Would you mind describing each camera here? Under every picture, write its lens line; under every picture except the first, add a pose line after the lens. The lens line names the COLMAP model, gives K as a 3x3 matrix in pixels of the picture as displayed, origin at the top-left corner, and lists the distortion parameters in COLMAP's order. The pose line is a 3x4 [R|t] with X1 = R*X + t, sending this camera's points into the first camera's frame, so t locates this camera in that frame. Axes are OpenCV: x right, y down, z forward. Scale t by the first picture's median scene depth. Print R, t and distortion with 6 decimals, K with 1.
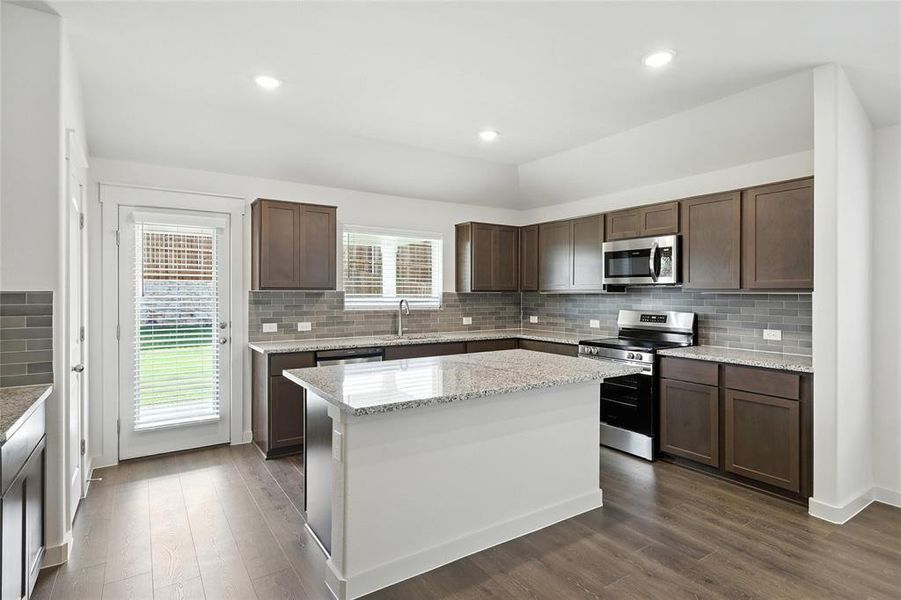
lens RADIAL K [[469.7, 0, 452.9], [0, 469.7, 300.9], [0, 0, 1]] dist [0.002353, -0.000564]
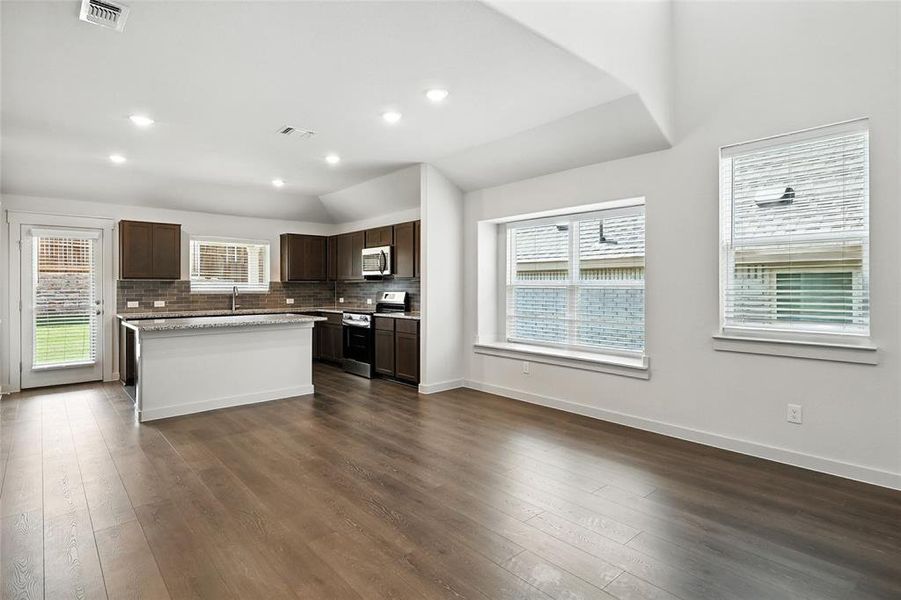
lens RADIAL K [[459.4, 0, 448.9], [0, 459.4, 291.9], [0, 0, 1]] dist [0.006374, -0.003050]
pose [[0.990462, -0.006449, 0.137633, 0.414120], [0.007393, 0.999952, -0.006355, 0.034263], [-0.137585, 0.007312, 0.990463, -0.606305]]
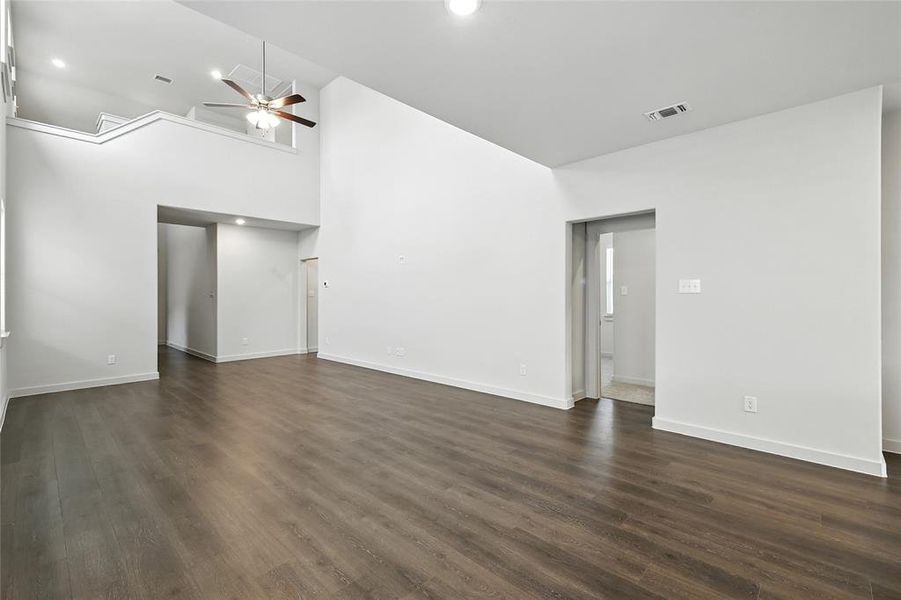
lens RADIAL K [[399.7, 0, 464.7], [0, 399.7, 298.3], [0, 0, 1]] dist [0.004381, 0.000583]
pose [[-0.966564, 0.004045, -0.256394, 0.621157], [-0.001904, 0.999735, 0.022951, 0.007323], [0.256419, 0.022671, -0.966300, 0.645689]]
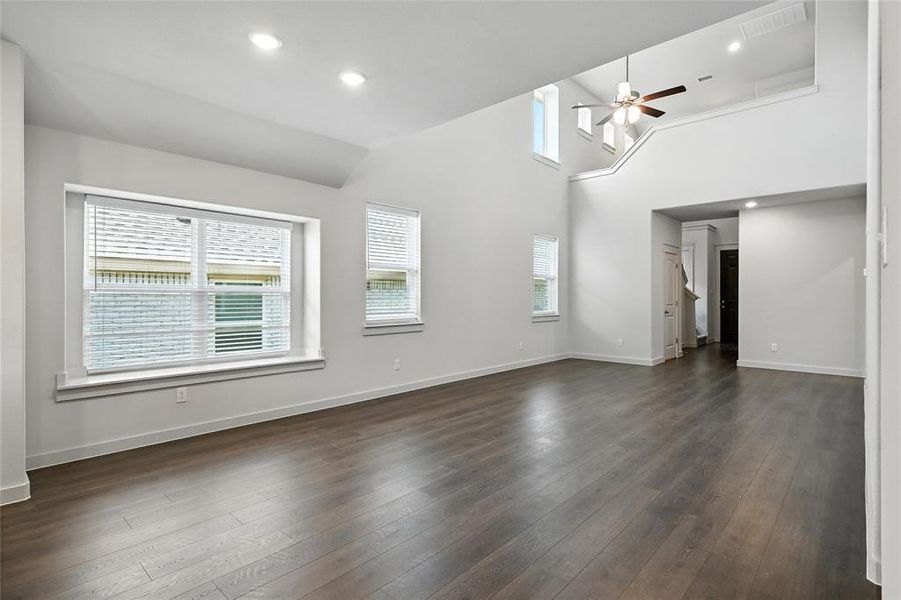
lens RADIAL K [[459.4, 0, 446.2], [0, 459.4, 298.0], [0, 0, 1]] dist [0.006374, -0.003050]
pose [[-0.243445, -0.010220, 0.969861, -0.244569], [0.014043, 0.999803, 0.014060, 0.022038], [-0.969813, 0.017042, -0.243254, 0.235100]]
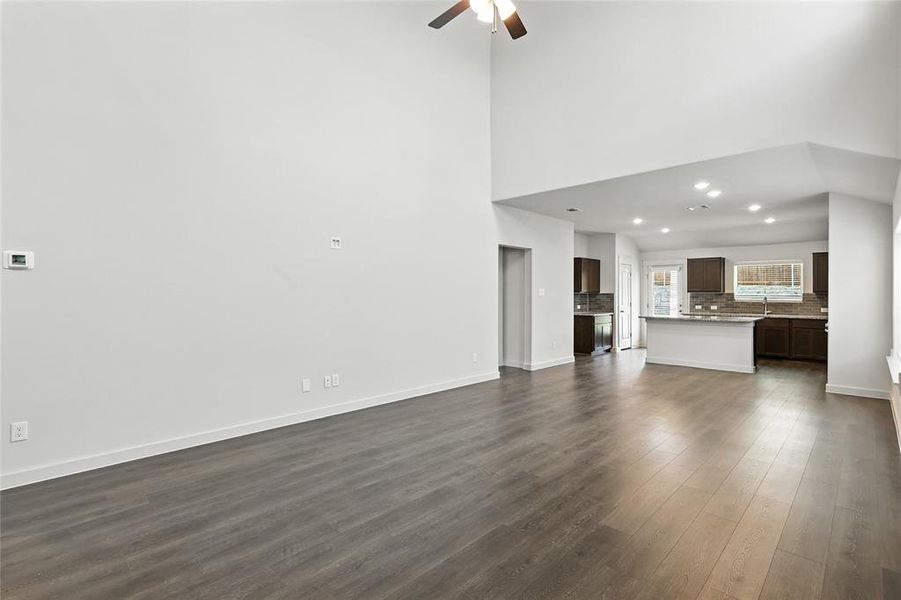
lens RADIAL K [[423.7, 0, 449.7], [0, 423.7, 292.9], [0, 0, 1]] dist [-0.001044, 0.002694]
pose [[0.206590, -0.007095, -0.978402, 1.585435], [-0.018687, 0.999763, -0.011196, 0.030679], [0.978249, 0.020597, 0.206408, -0.792228]]
